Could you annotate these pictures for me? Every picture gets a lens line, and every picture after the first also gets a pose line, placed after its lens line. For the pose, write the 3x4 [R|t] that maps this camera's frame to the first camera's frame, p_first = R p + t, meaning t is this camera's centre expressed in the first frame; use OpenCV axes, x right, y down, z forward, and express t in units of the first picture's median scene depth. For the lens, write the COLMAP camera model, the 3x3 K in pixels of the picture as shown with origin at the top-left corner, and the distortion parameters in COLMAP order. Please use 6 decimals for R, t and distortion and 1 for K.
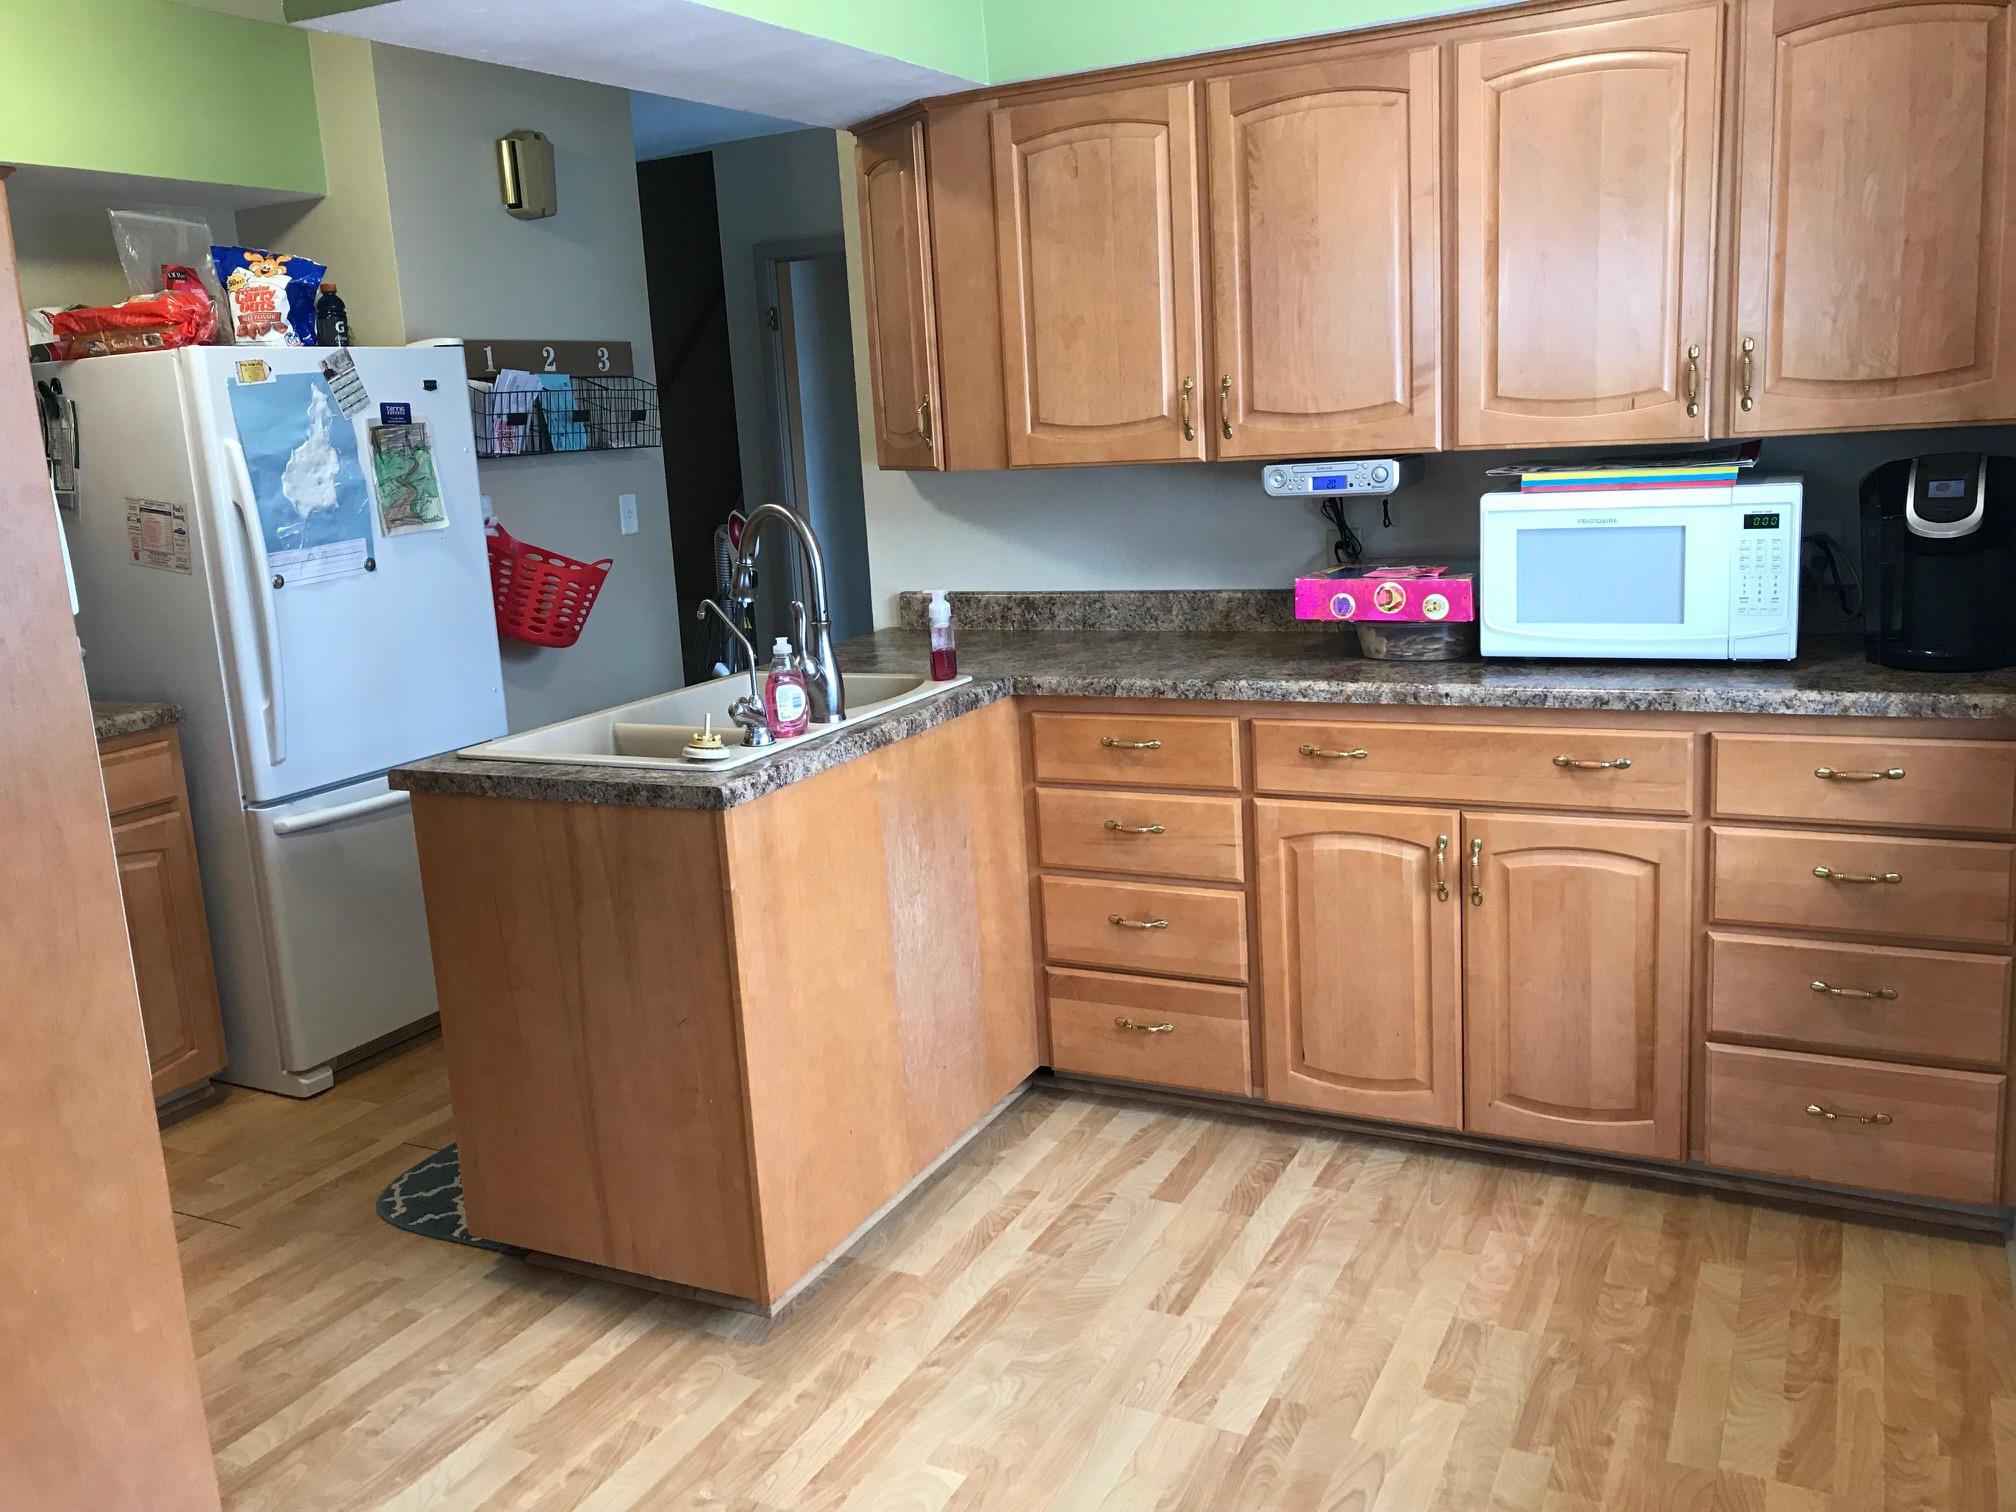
lens RADIAL K [[1637.5, 0, 1022.6], [0, 1637.5, 745.6], [0, 0, 1]] dist [0.023043, -0.028218]
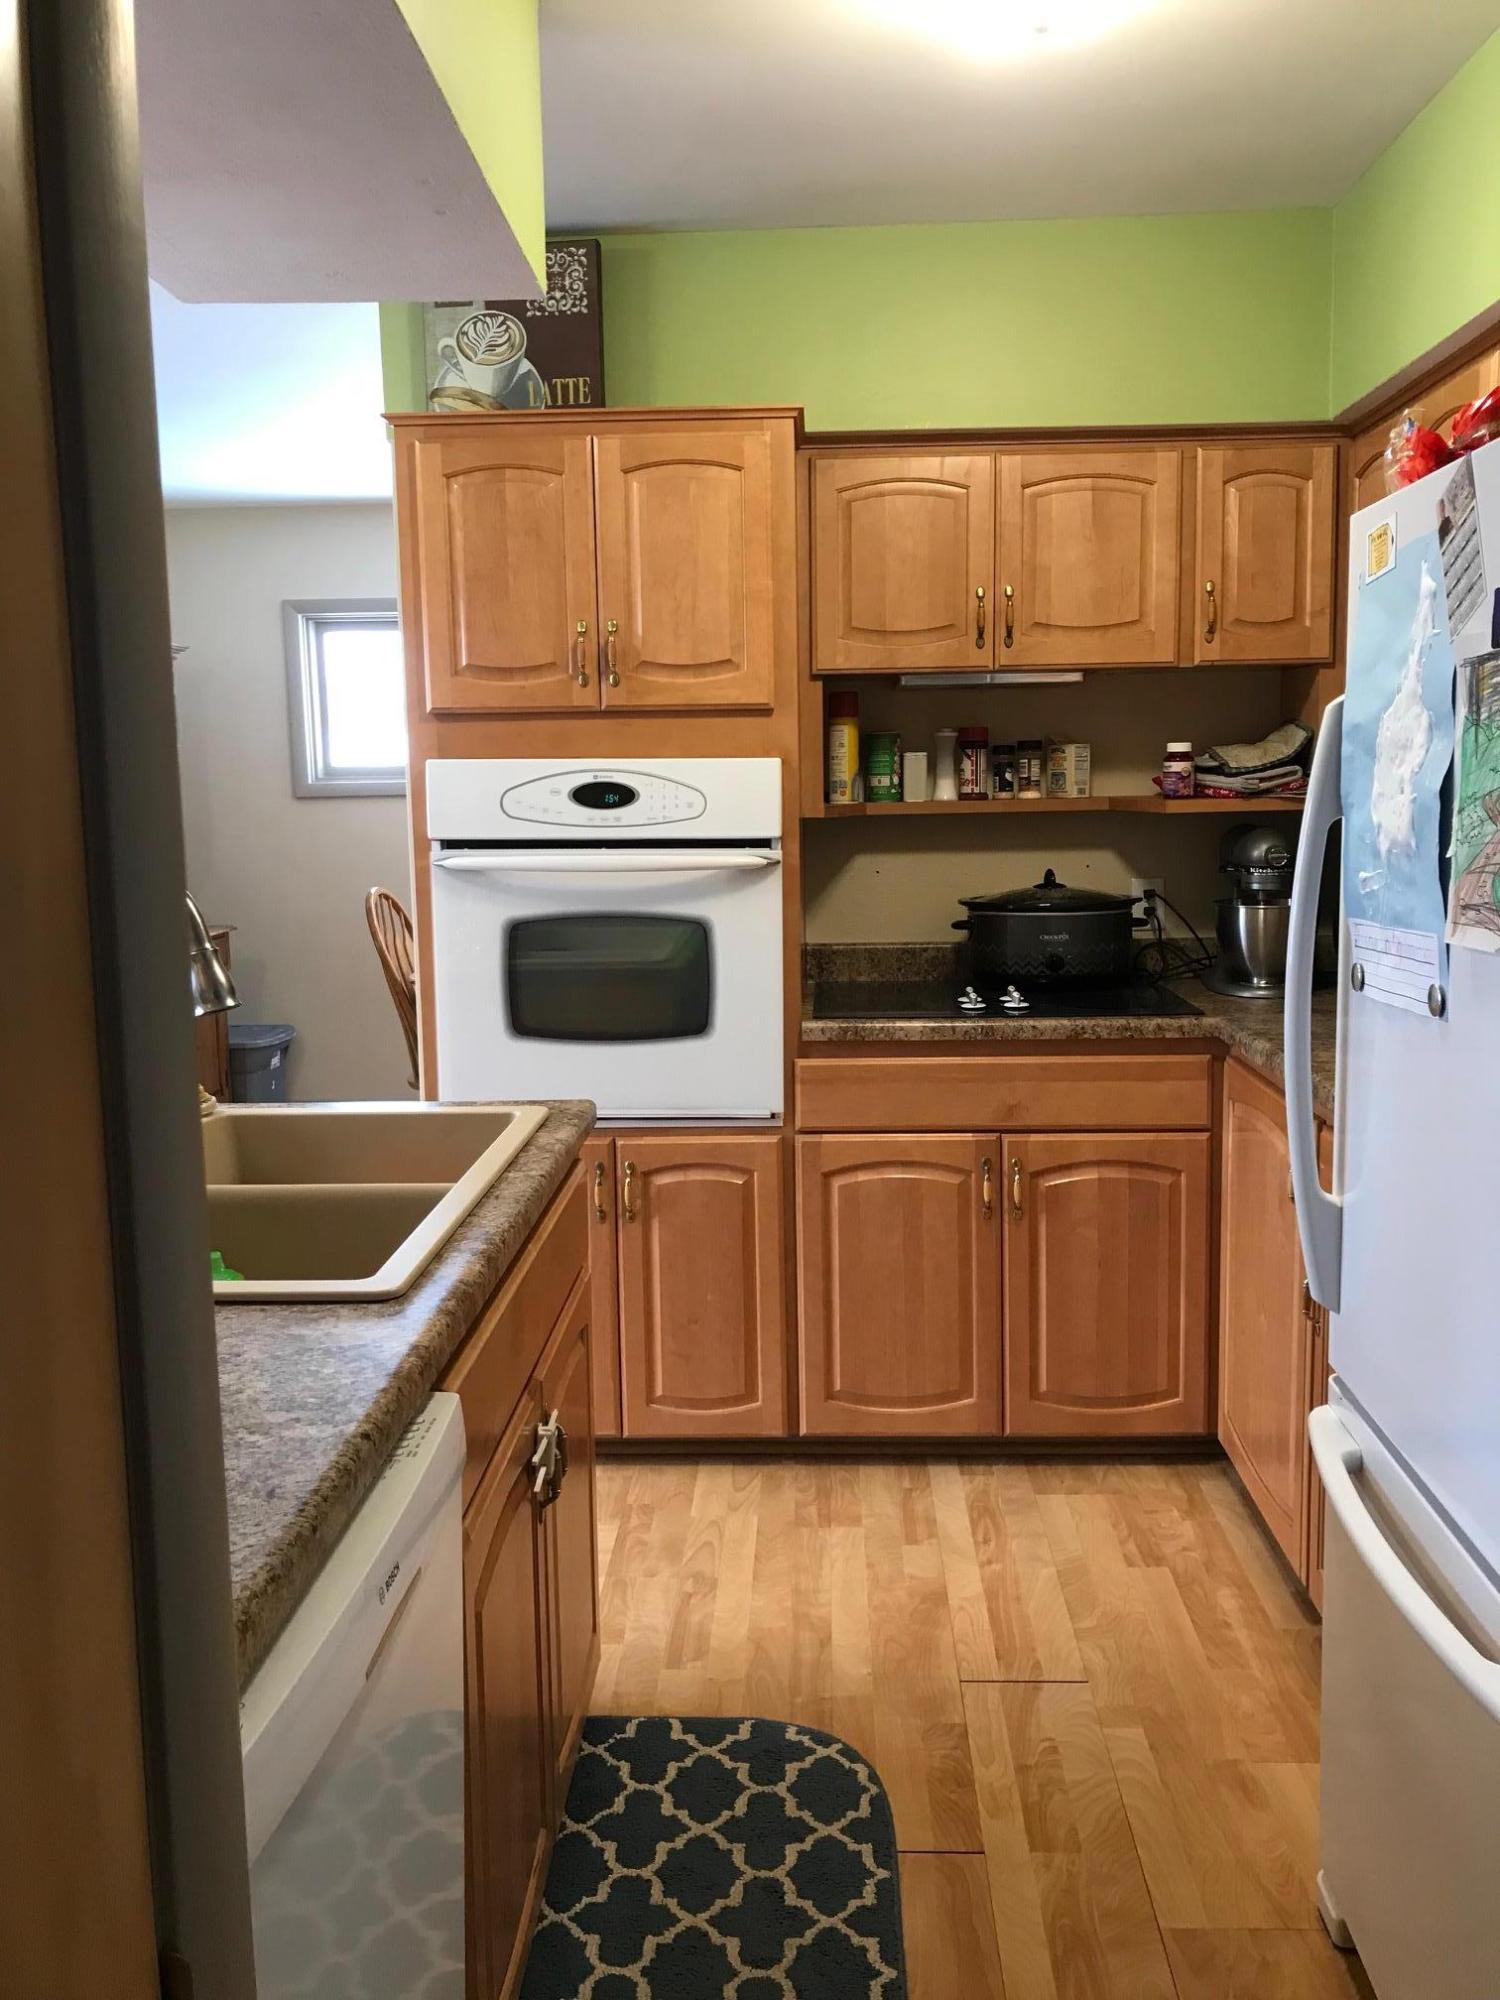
lens RADIAL K [[1624.5, 0, 753.6], [0, 1624.5, 993.7], [0, 0, 1]] dist [0.023043, -0.028218]
pose [[-0.908376, 0.124926, -0.399057, -0.090989], [-0.018693, 0.941244, 0.337209, -0.253001], [0.417736, 0.313772, -0.852668, 1.323630]]
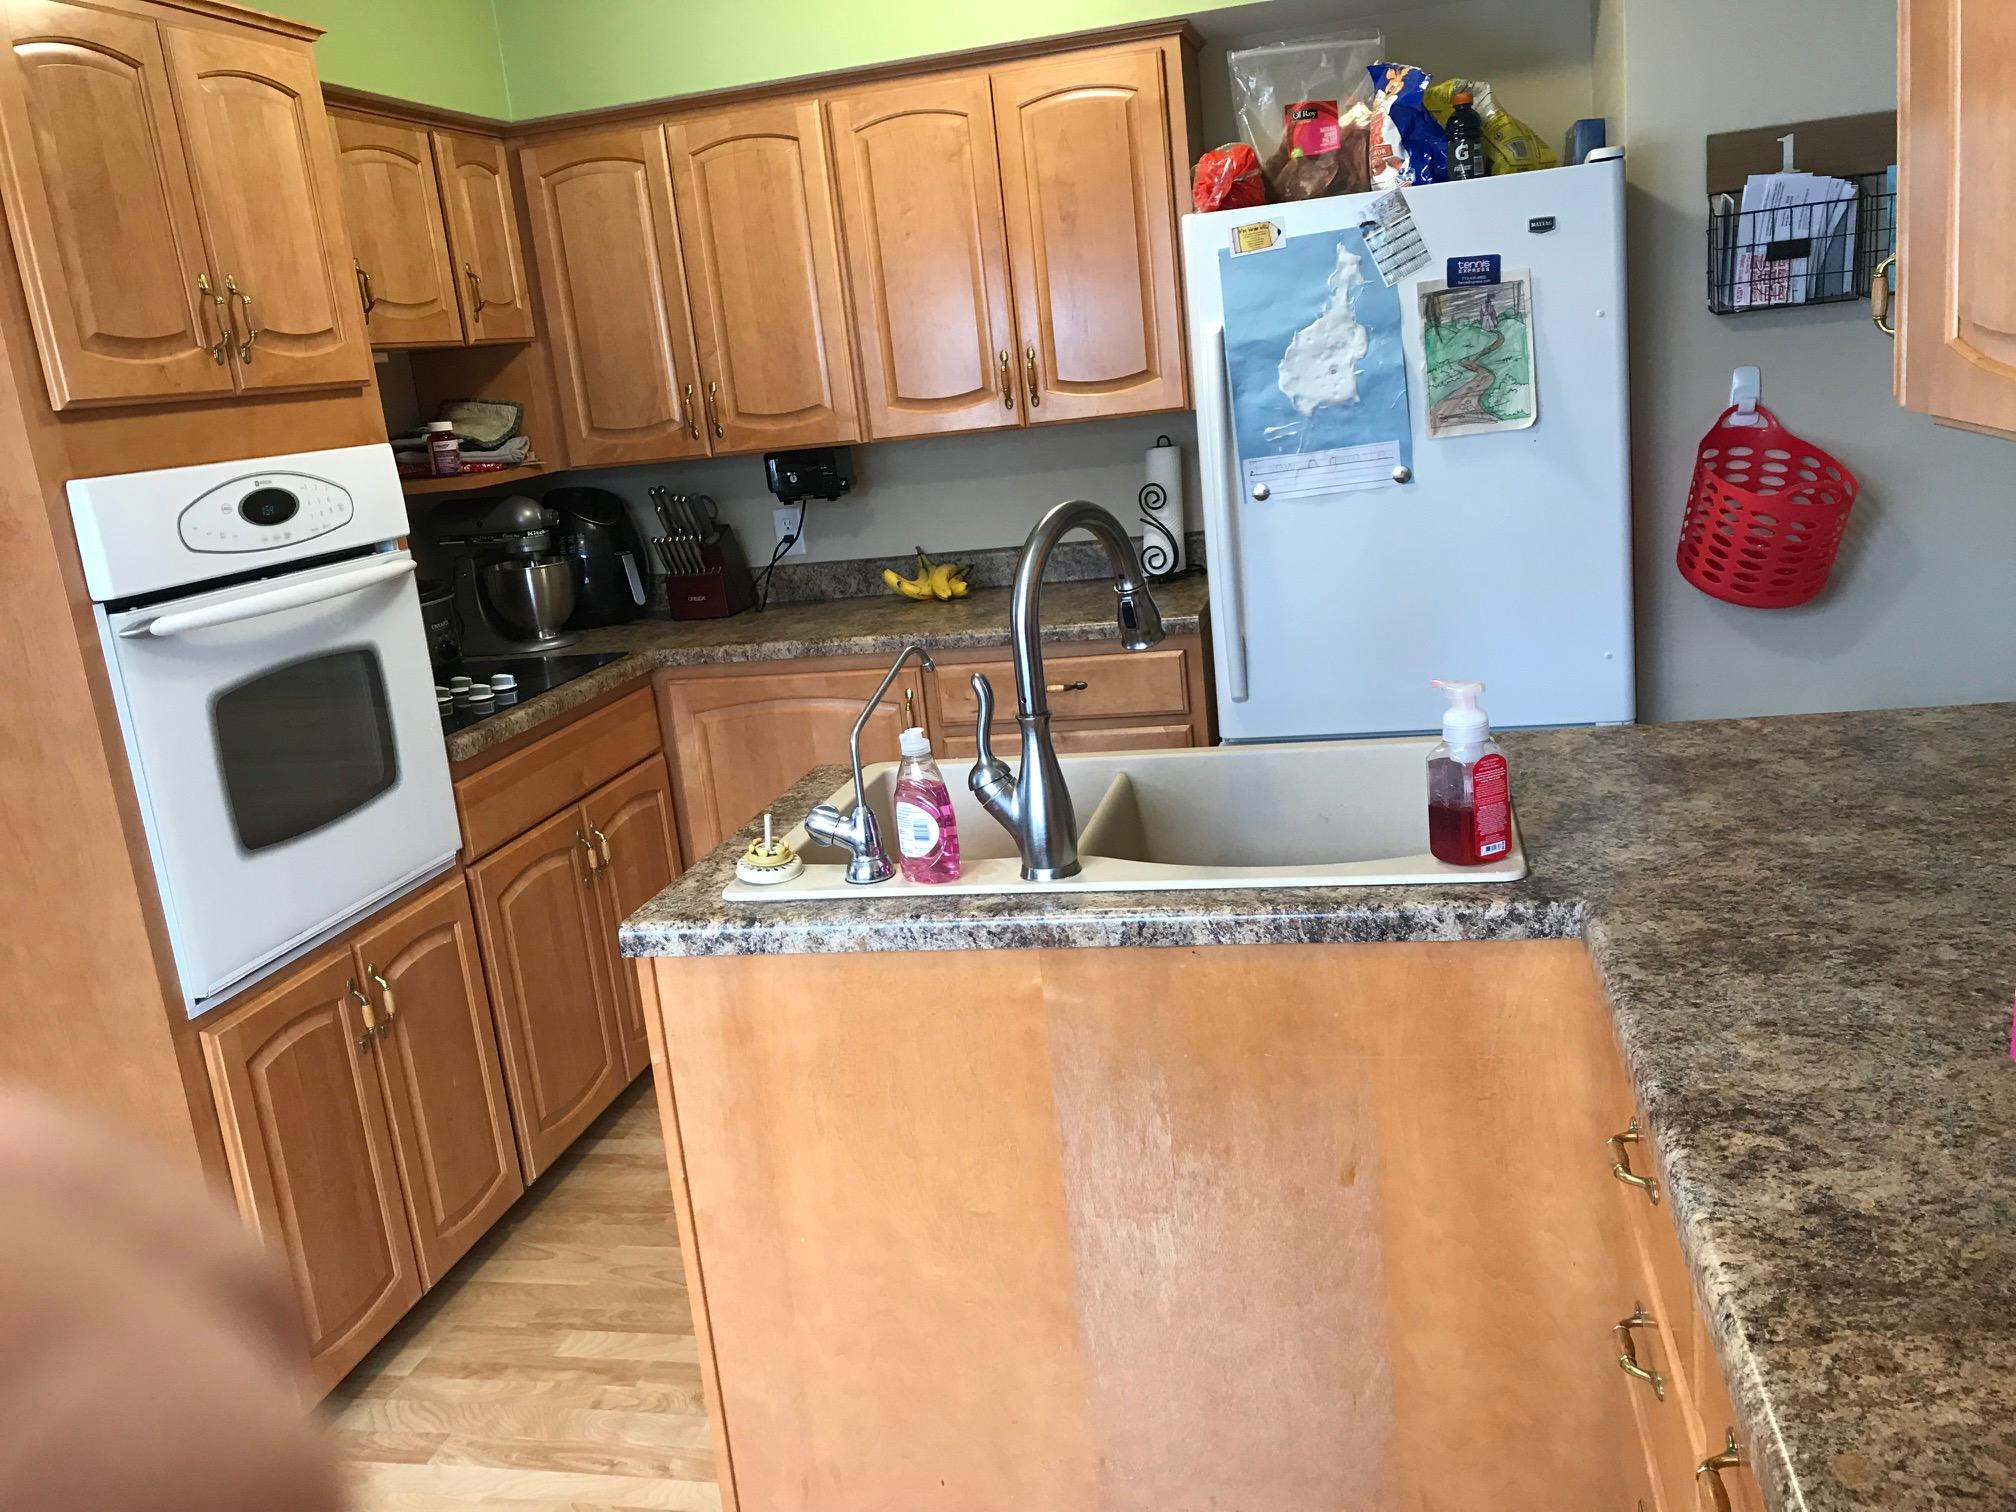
lens RADIAL K [[1637.5, 0, 1000.5], [0, 1637.5, 762.6], [0, 0, 1]] dist [0.023043, -0.028218]
pose [[0.238746, 0.266050, -0.933926, 0.334577], [-0.107378, 0.963072, 0.246904, -0.157344], [0.965127, 0.041336, 0.258498, 0.649160]]
